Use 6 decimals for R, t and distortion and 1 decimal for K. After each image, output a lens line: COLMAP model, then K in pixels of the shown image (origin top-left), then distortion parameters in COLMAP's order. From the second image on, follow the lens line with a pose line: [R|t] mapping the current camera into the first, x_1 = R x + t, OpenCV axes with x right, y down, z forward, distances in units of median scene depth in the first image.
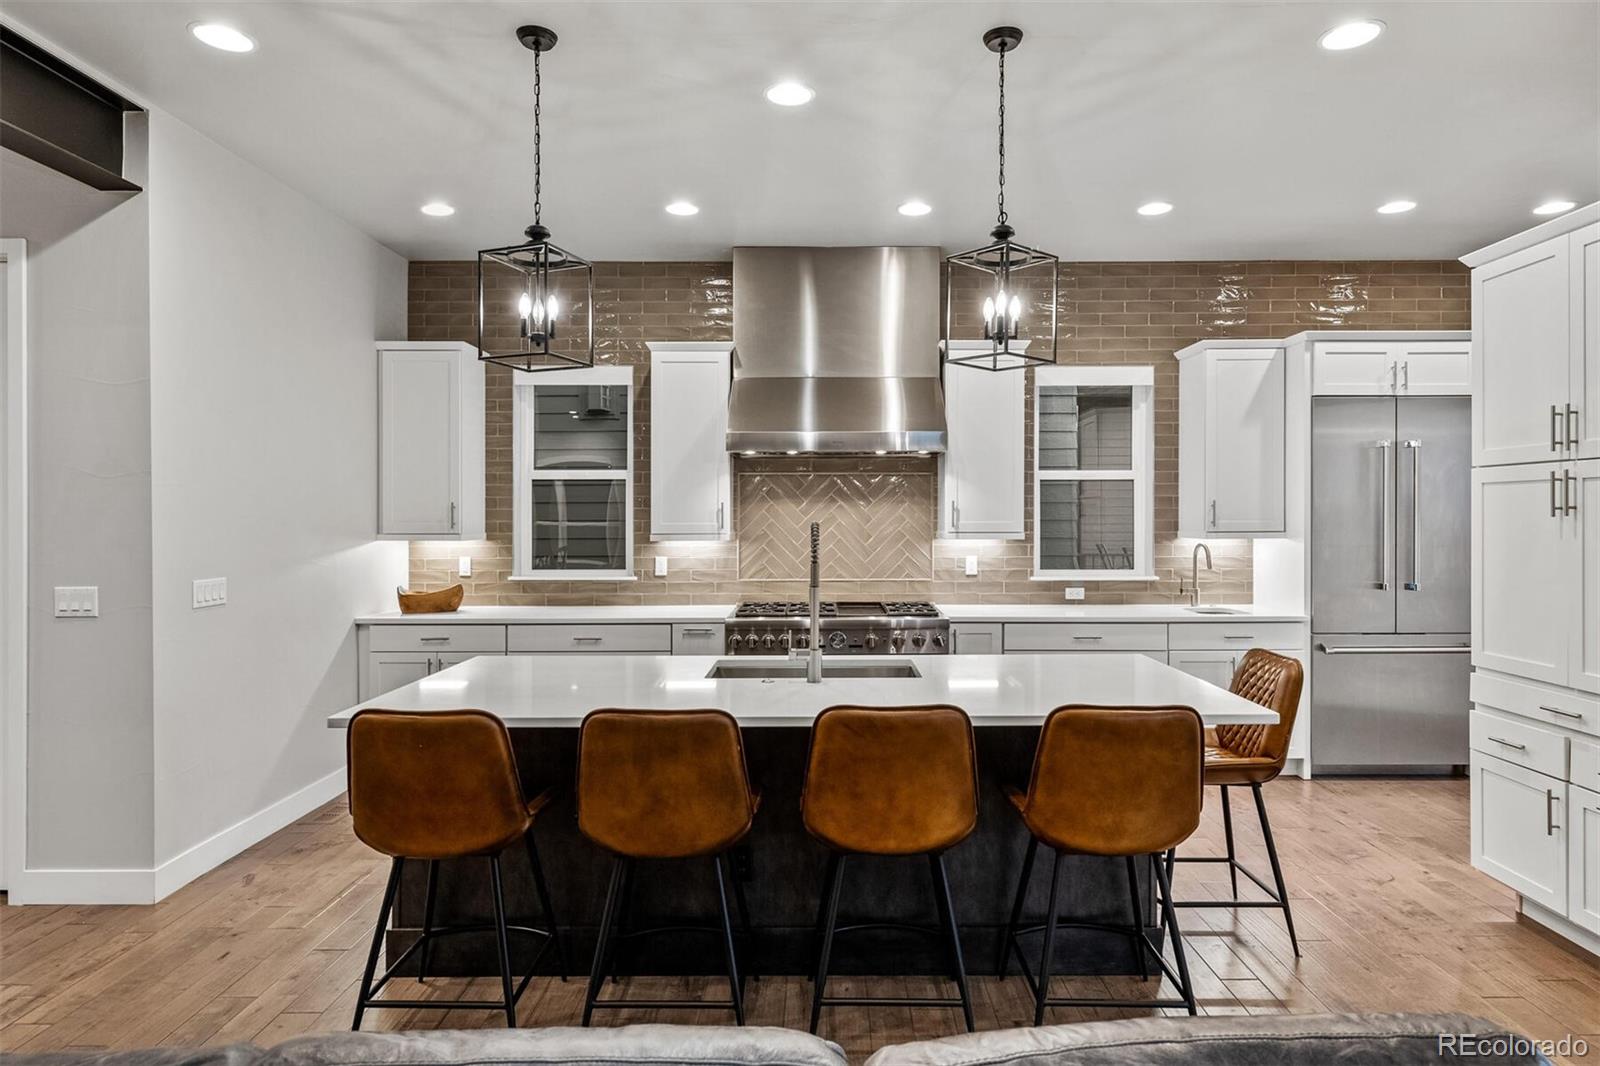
lens RADIAL K [[905.2, 0, 807.6], [0, 905.2, 526.0], [0, 0, 1]] dist [0.006694, -0.001466]
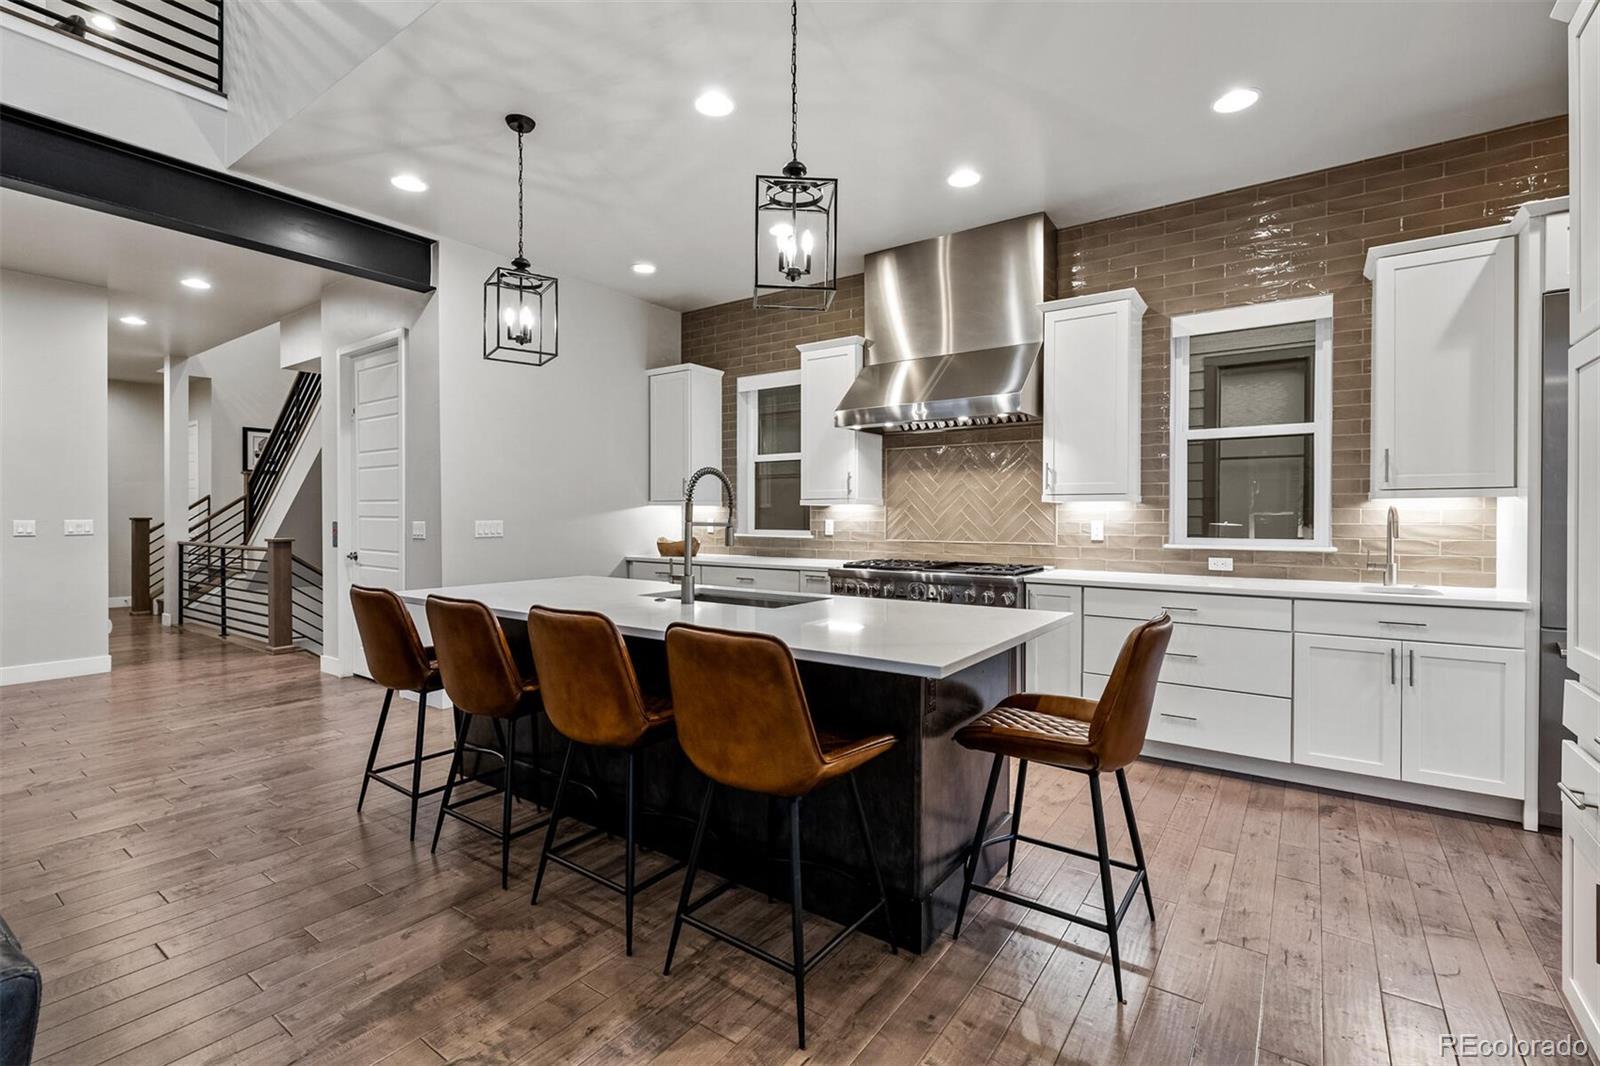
lens RADIAL K [[710.6, 0, 796.9], [0, 710.6, 521.6], [0, 0, 1]] dist [0.004572, -0.000434]
pose [[0.819752, 0.008410, -0.572657, 0.355465], [-0.009124, 0.999957, 0.001624, 0.035509], [0.572646, 0.003894, 0.819794, 0.183790]]
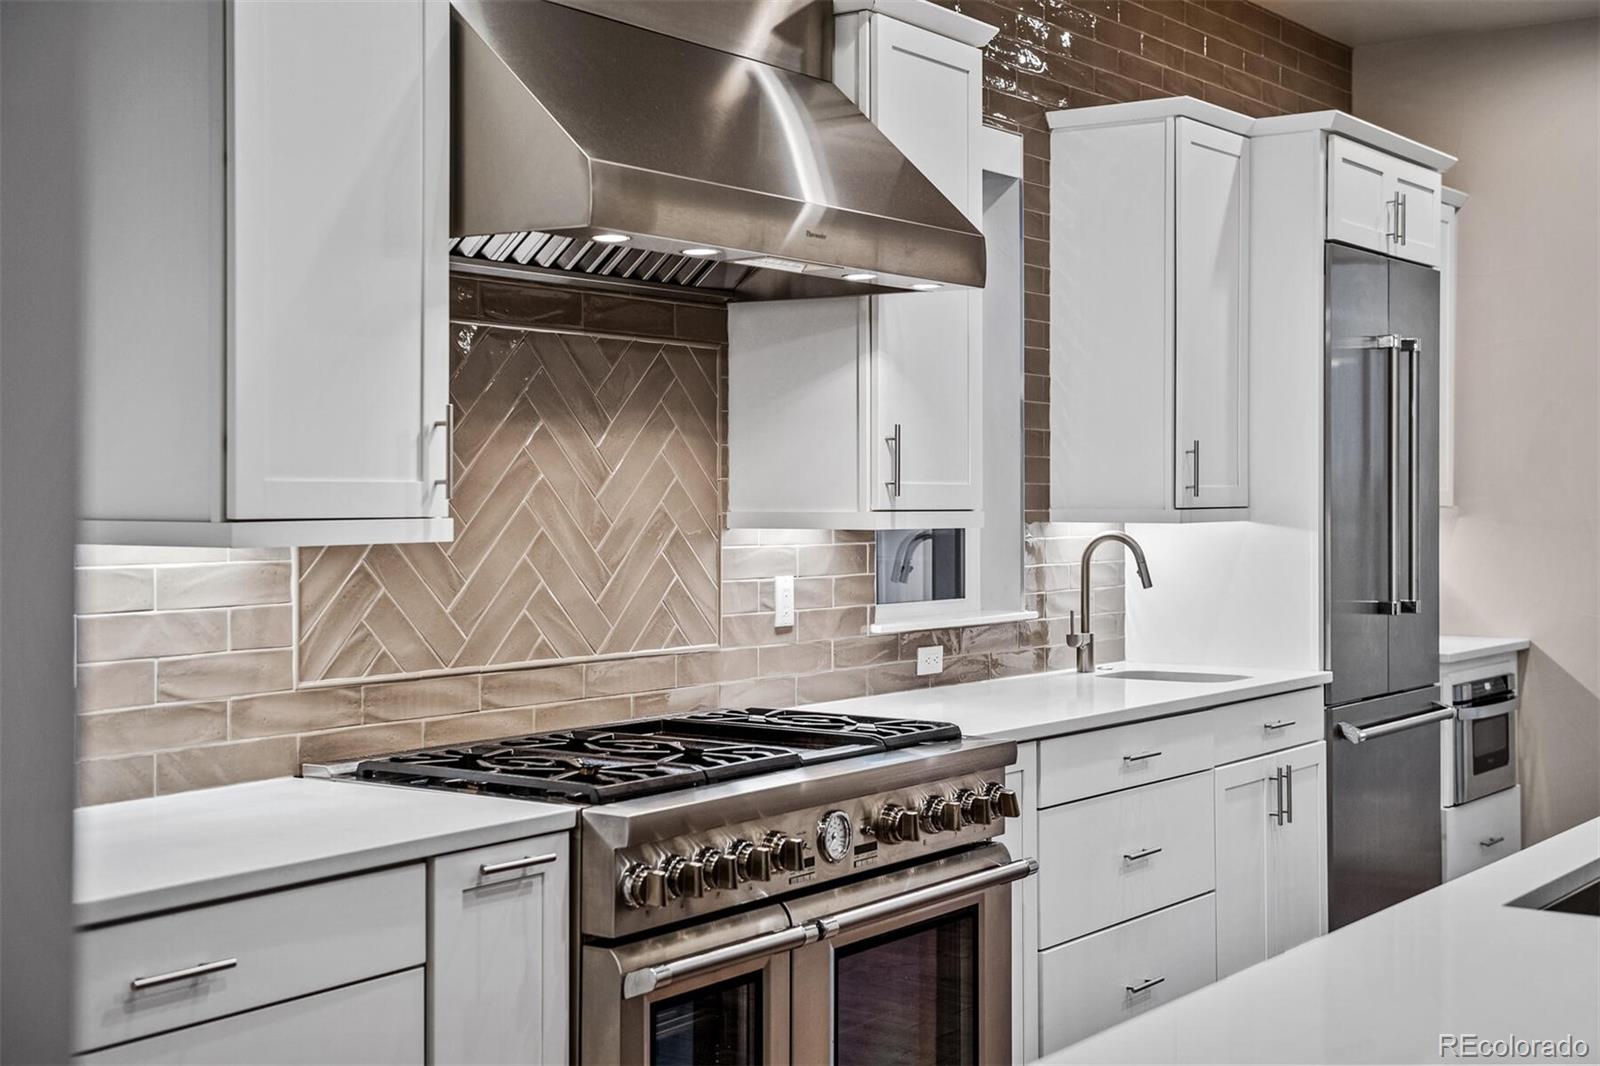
lens RADIAL K [[2102.0, 0, 800.3], [0, 2102.0, 525.0], [0, 0, 1]] dist [0.023857, 0.000000]
pose [[0.578023, -0.007839, 0.815983, -0.519309], [0.008511, 0.999957, 0.003577, 0.009096], [-0.815976, 0.004877, 0.578065, 0.496807]]
